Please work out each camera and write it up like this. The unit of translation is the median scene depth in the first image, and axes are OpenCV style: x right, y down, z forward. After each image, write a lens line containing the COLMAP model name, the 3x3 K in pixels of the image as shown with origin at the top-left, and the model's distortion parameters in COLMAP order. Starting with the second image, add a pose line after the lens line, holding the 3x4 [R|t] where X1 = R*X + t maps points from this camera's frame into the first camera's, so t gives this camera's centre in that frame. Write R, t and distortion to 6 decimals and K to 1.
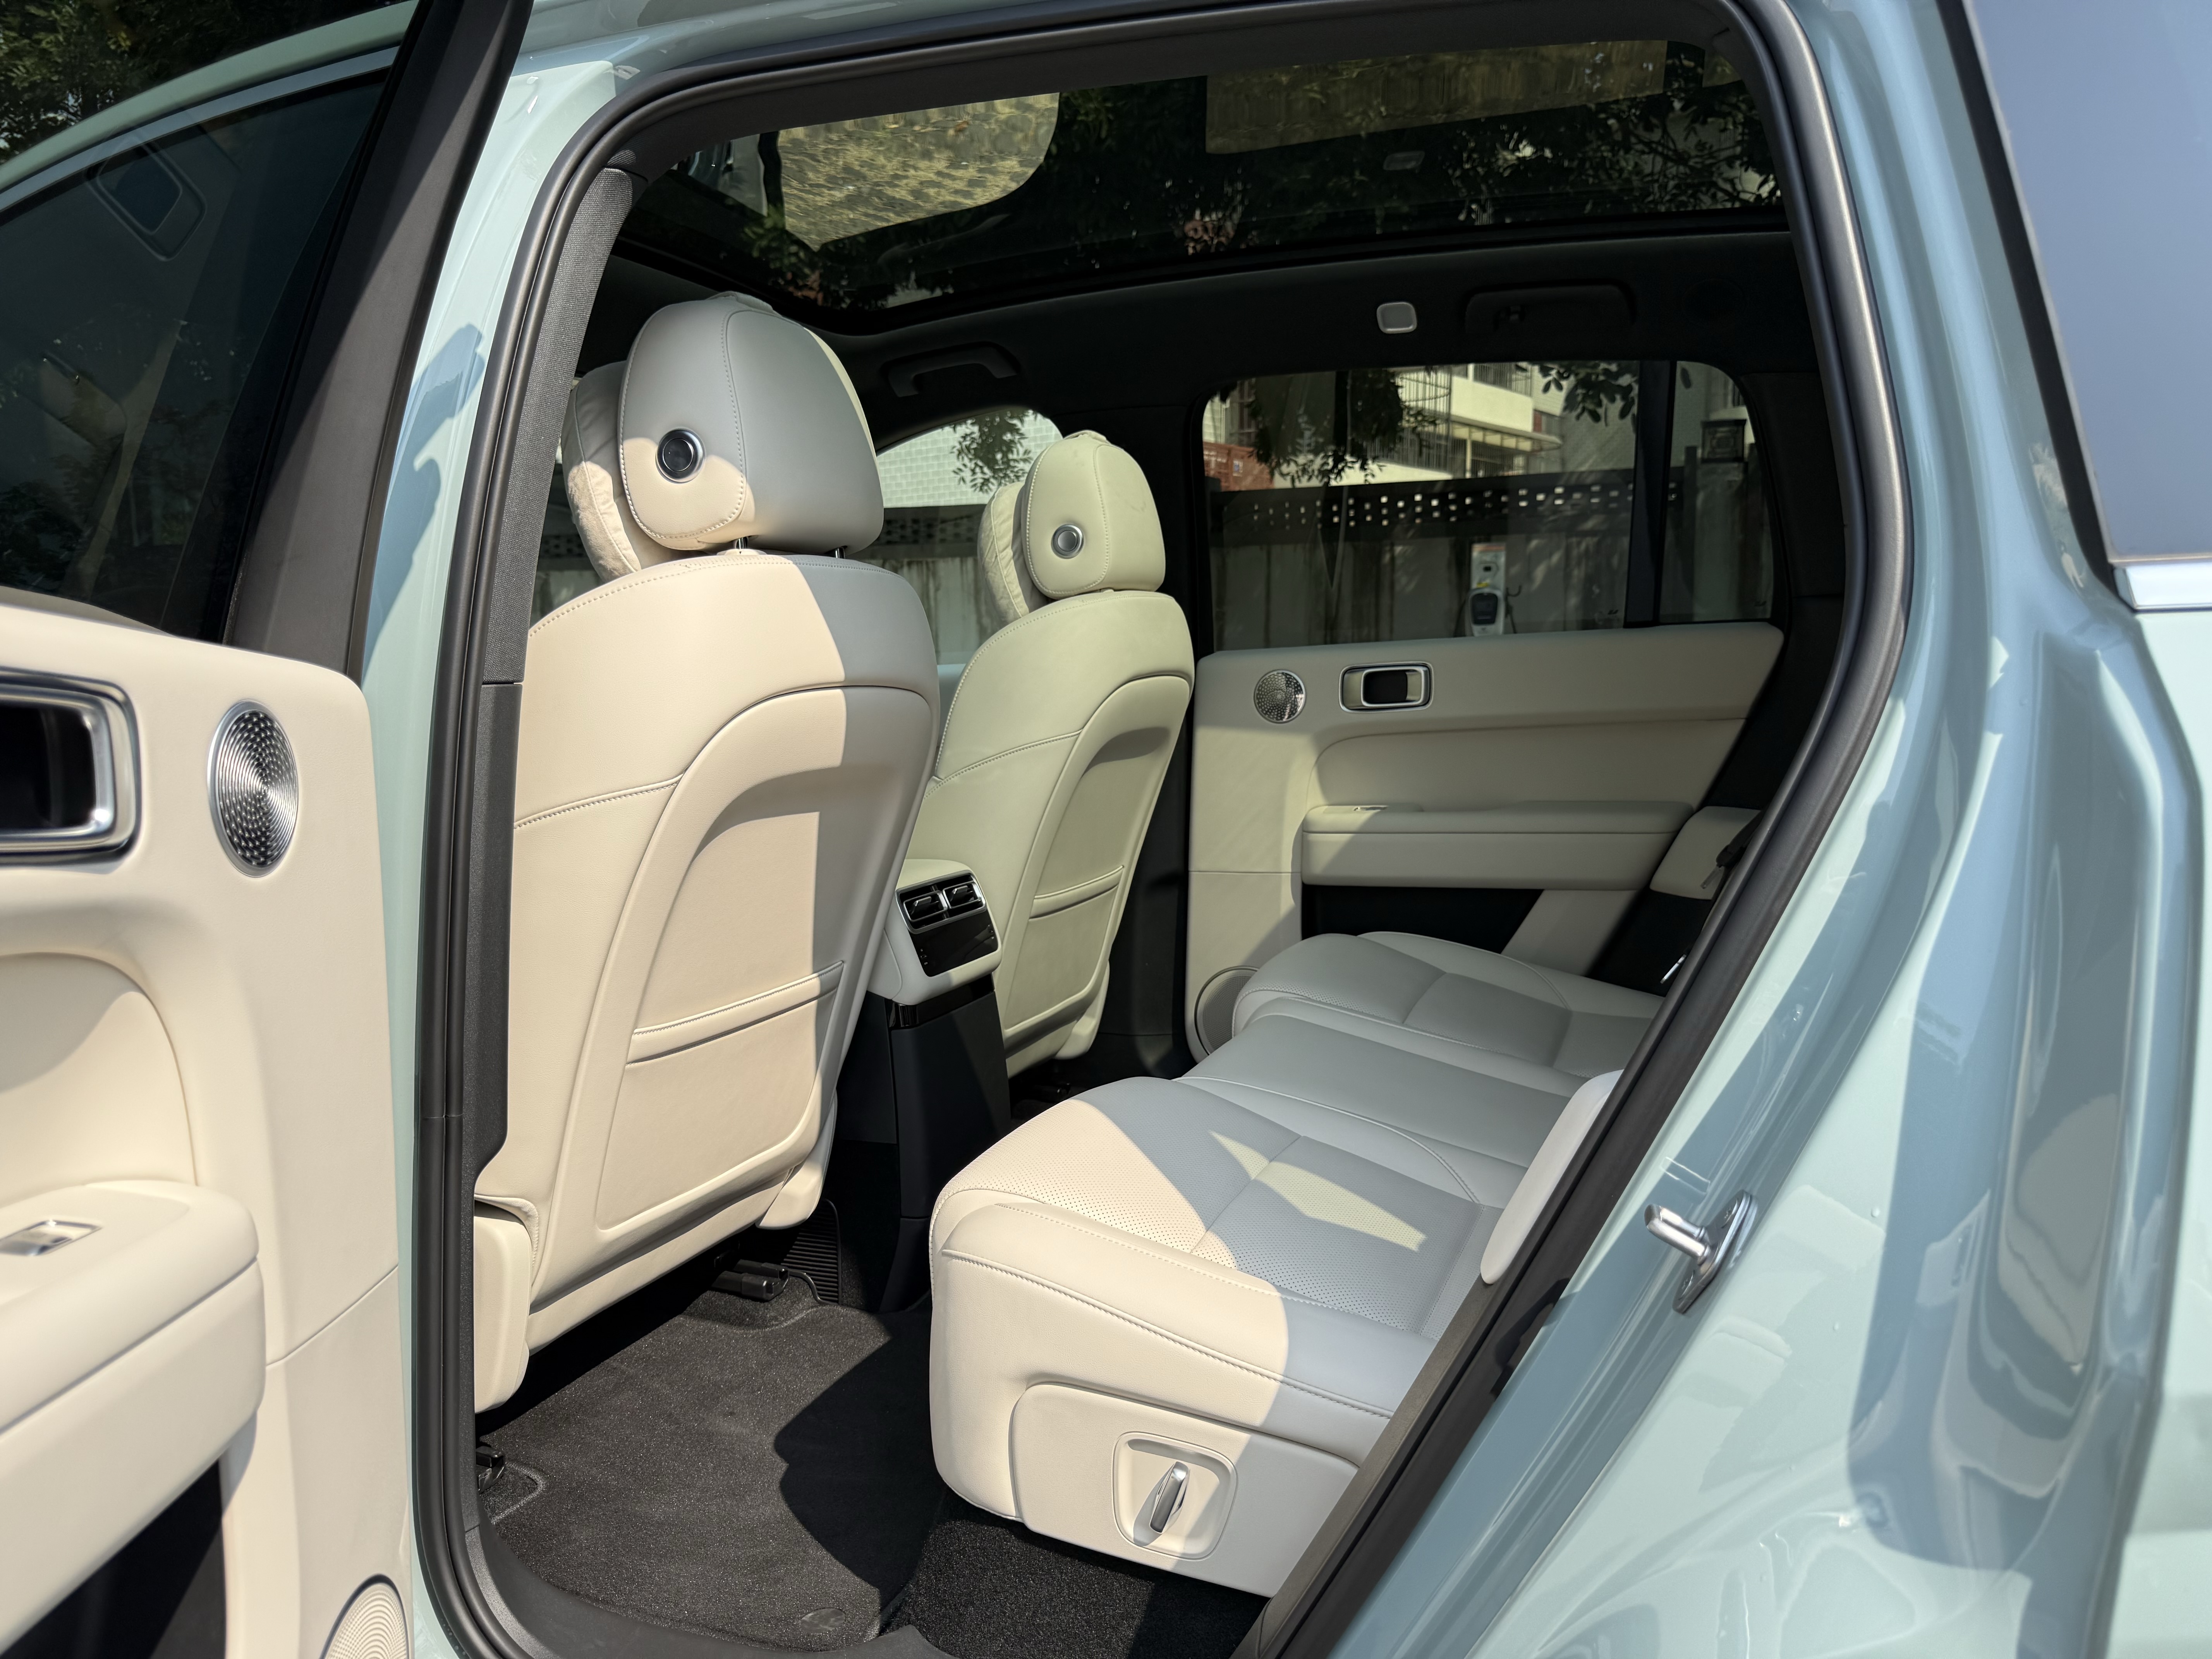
lens RADIAL K [[1567.0, 0, 1104.5], [0, 1567.0, 826.1], [0, 0, 1]] dist [0.055336, -0.090275]
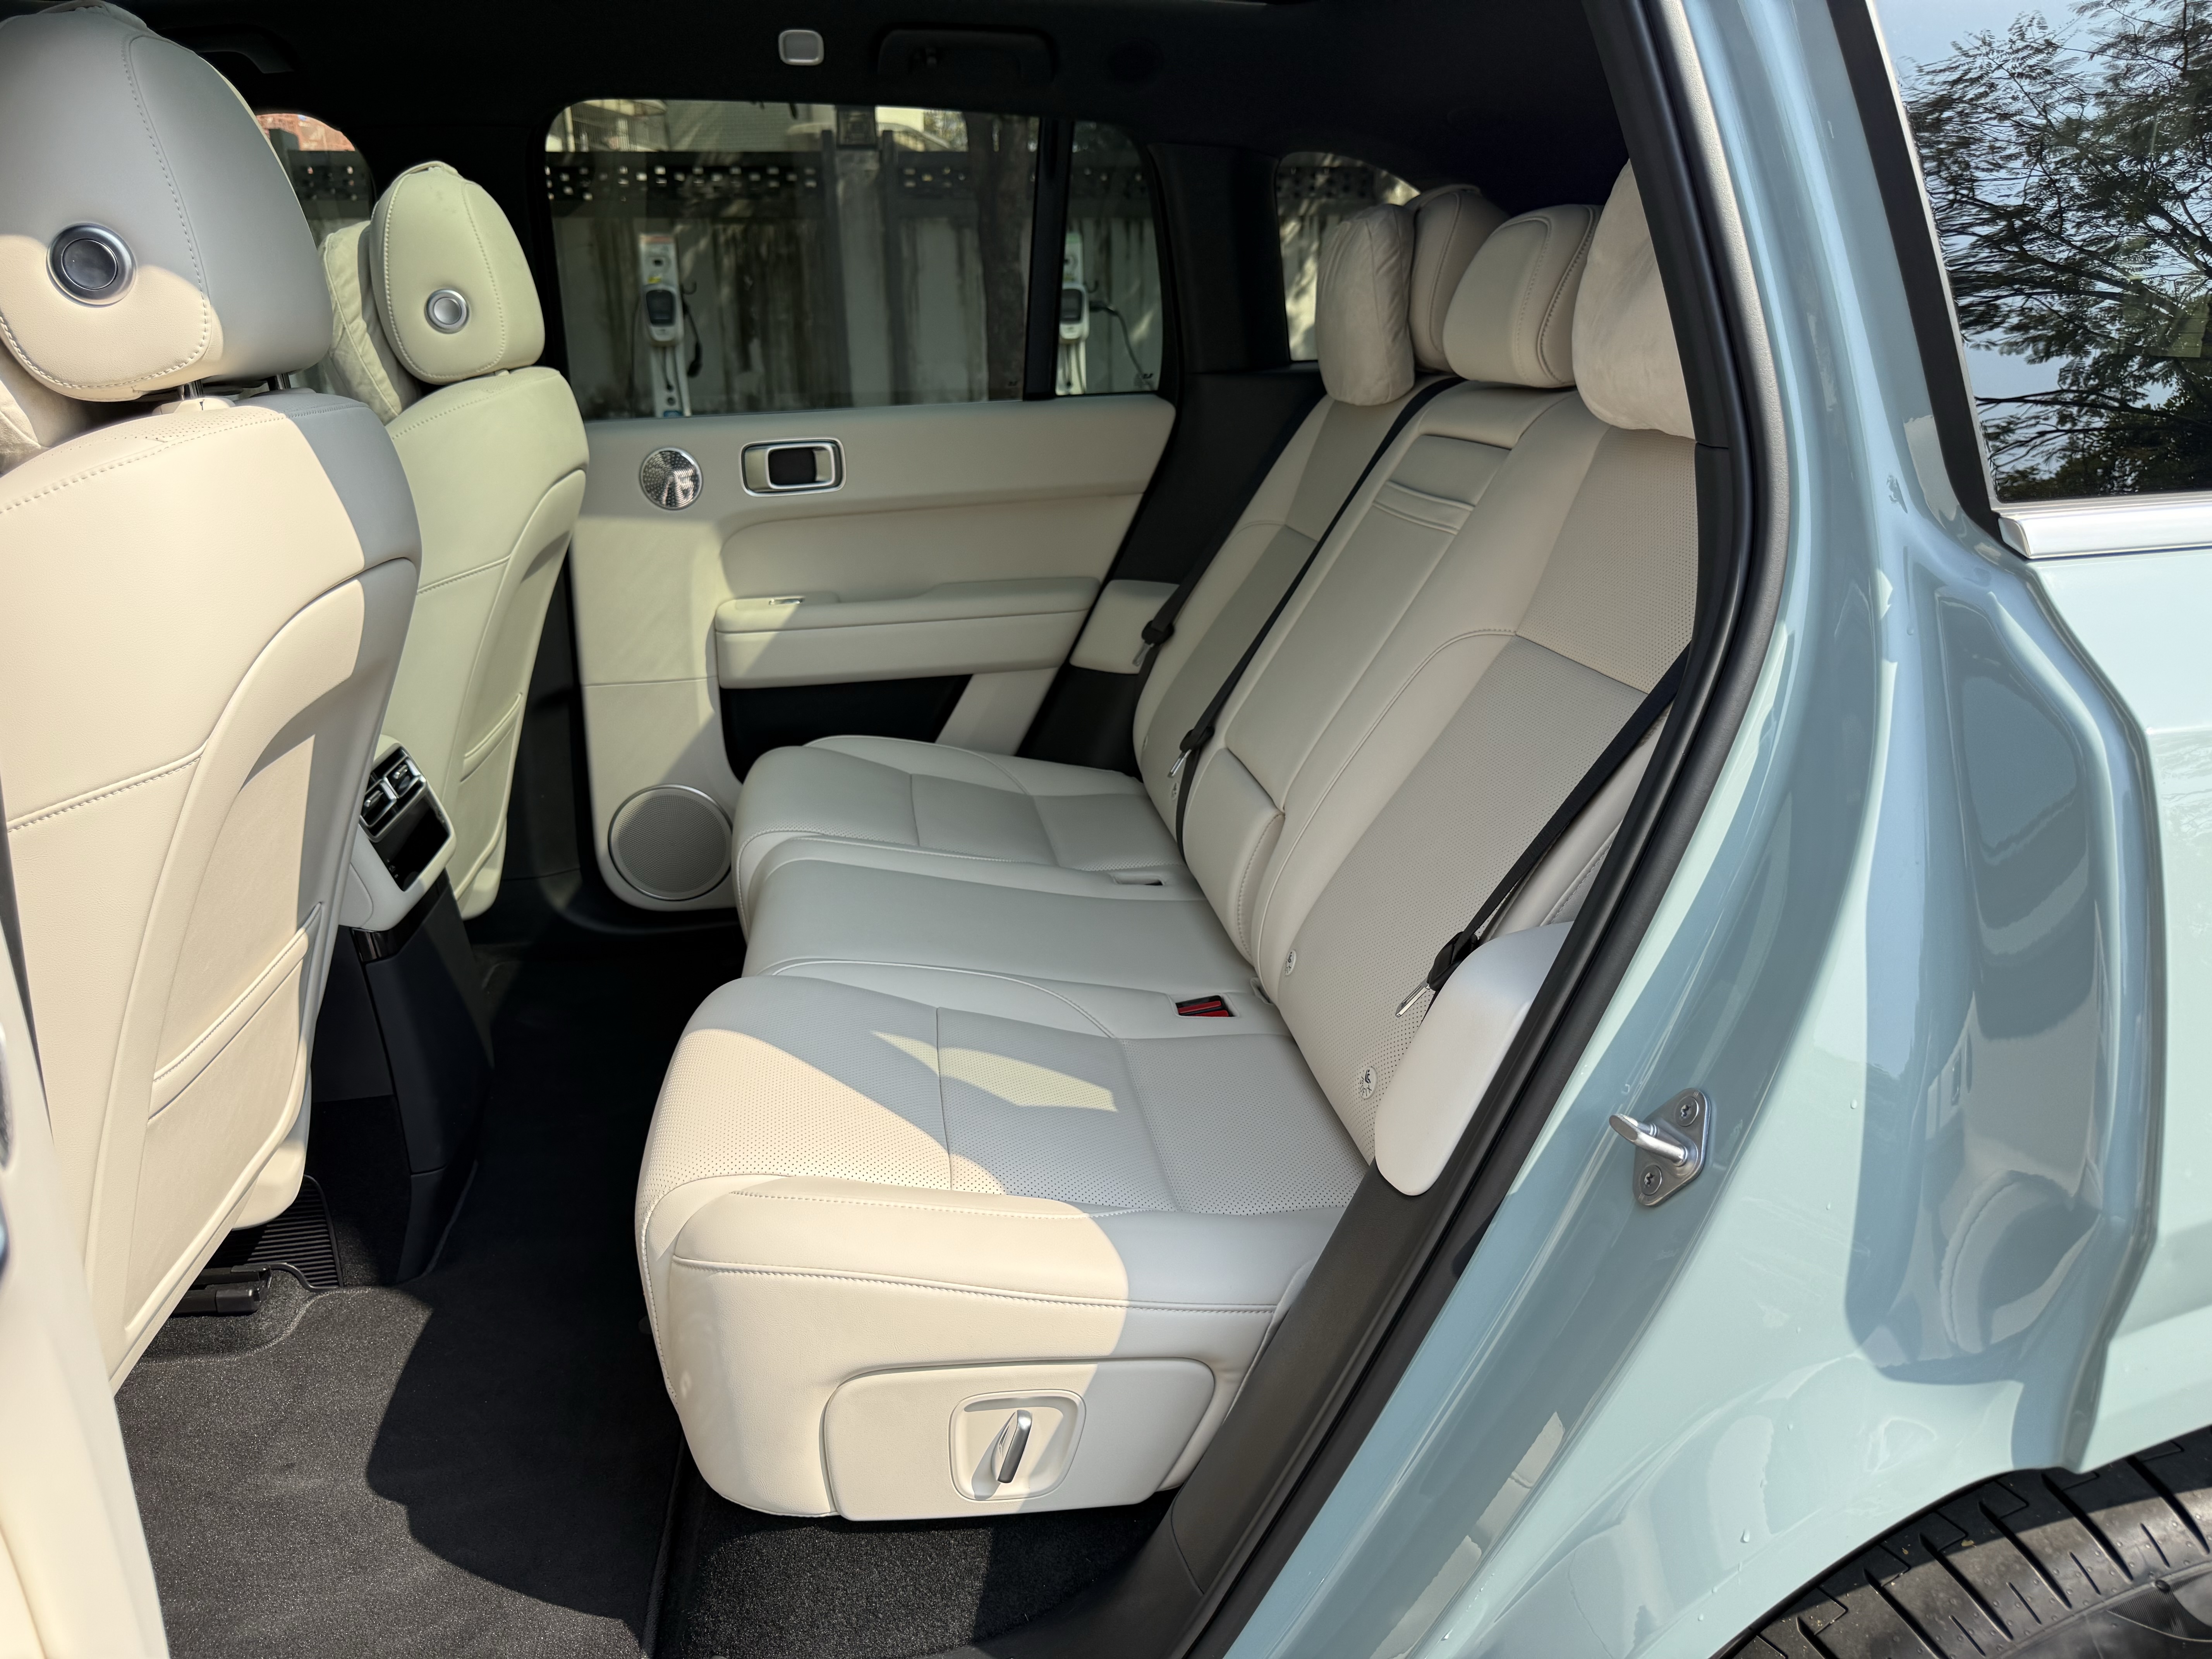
lens RADIAL K [[1546.8, 0, 1102.0], [0, 1546.8, 841.4], [0, 0, 1]] dist [0.078384, -0.154566]
pose [[0.855673, -0.160543, 0.491985, -0.168587], [0.056296, 0.973899, 0.219889, -0.073880], [-0.514445, -0.160457, 0.842378, 0.118977]]
